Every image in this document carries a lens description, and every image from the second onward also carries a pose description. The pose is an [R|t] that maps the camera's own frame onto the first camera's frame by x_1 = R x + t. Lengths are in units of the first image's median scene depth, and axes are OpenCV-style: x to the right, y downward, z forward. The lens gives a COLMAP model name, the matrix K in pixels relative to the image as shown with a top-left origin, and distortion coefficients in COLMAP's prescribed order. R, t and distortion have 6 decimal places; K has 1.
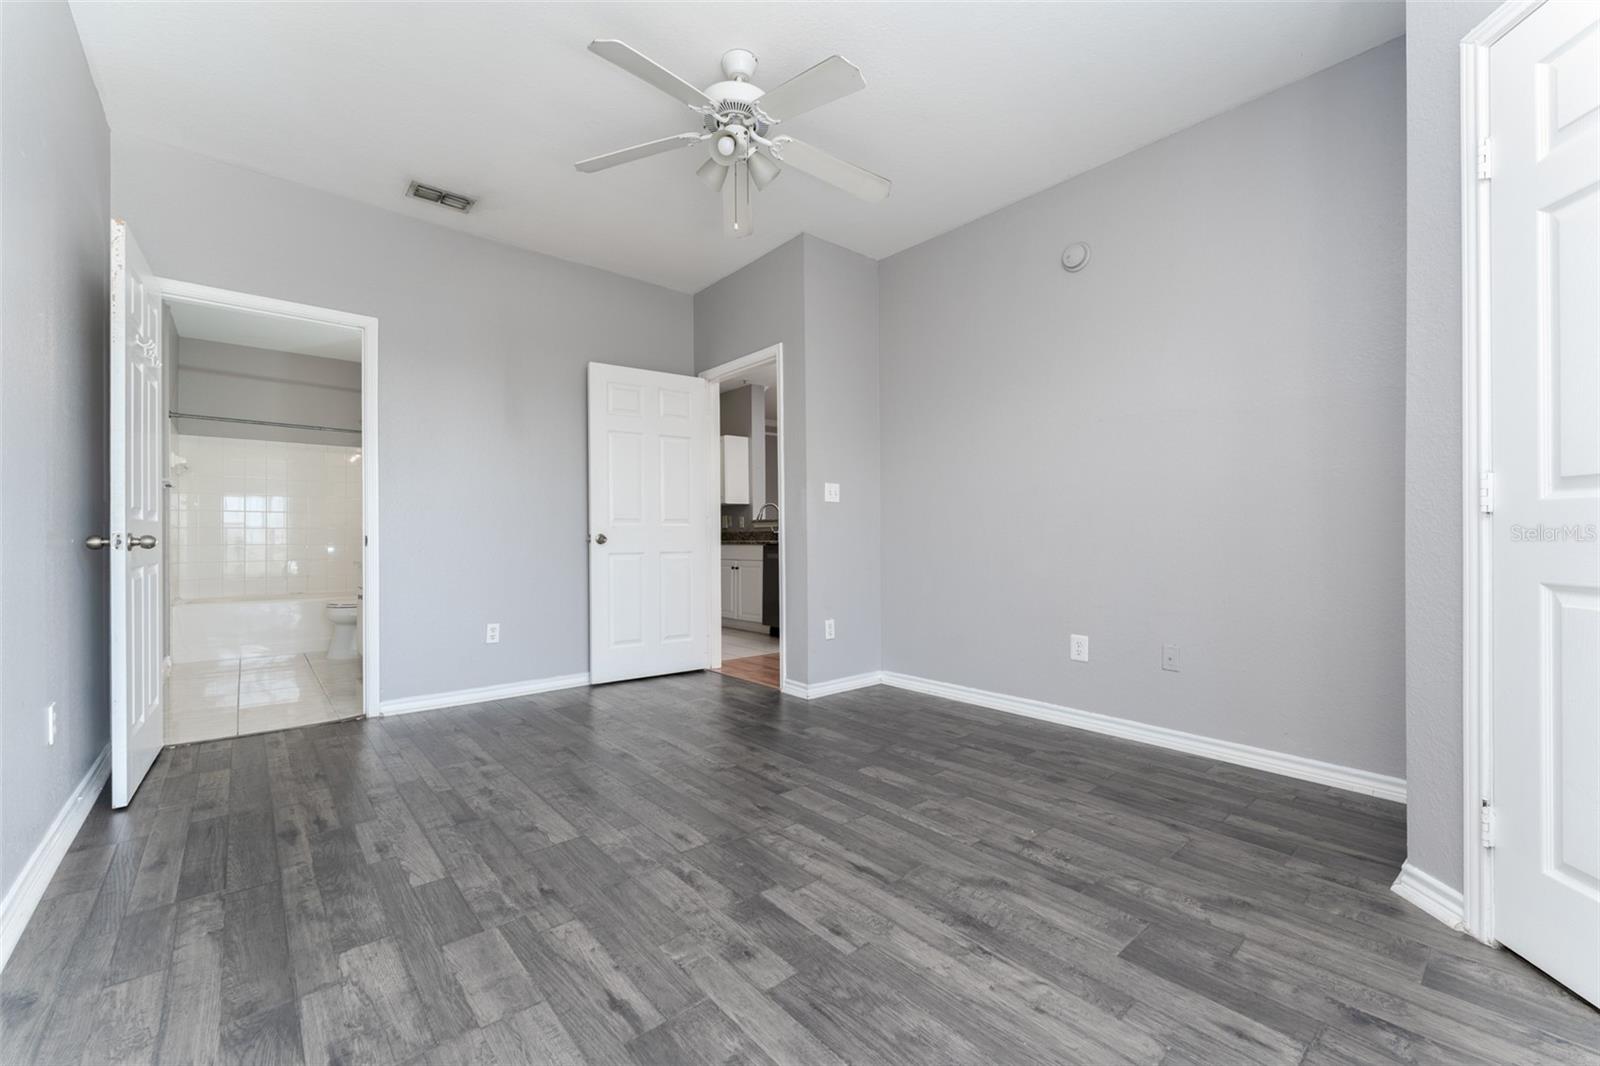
lens RADIAL K [[653.1, 0, 794.6], [0, 653.1, 536.7], [0, 0, 1]] dist [-0.002086, -0.000159]
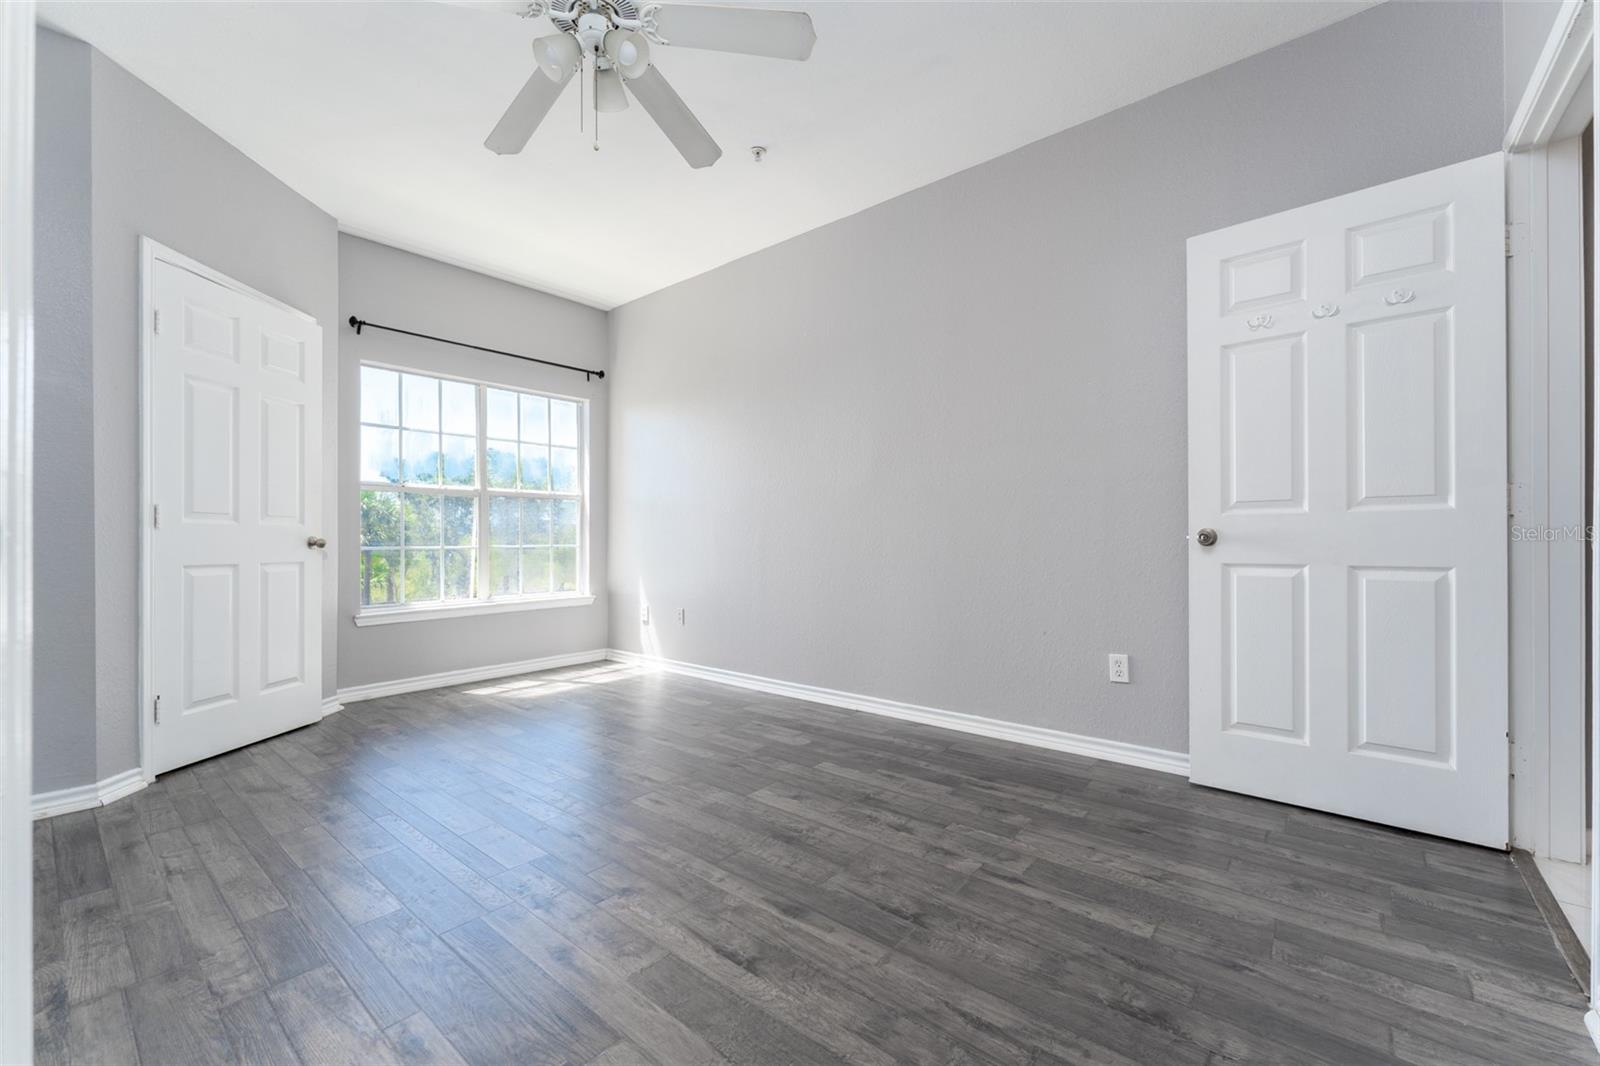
lens RADIAL K [[653.1, 0, 794.6], [0, 653.1, 536.7], [0, 0, 1]] dist [-0.002086, -0.000159]
pose [[-0.986823, 0.008264, -0.161590, -0.225771], [0.008615, 0.999962, -0.001472, 0.003052], [0.161571, -0.002845, -0.986857, 2.116053]]
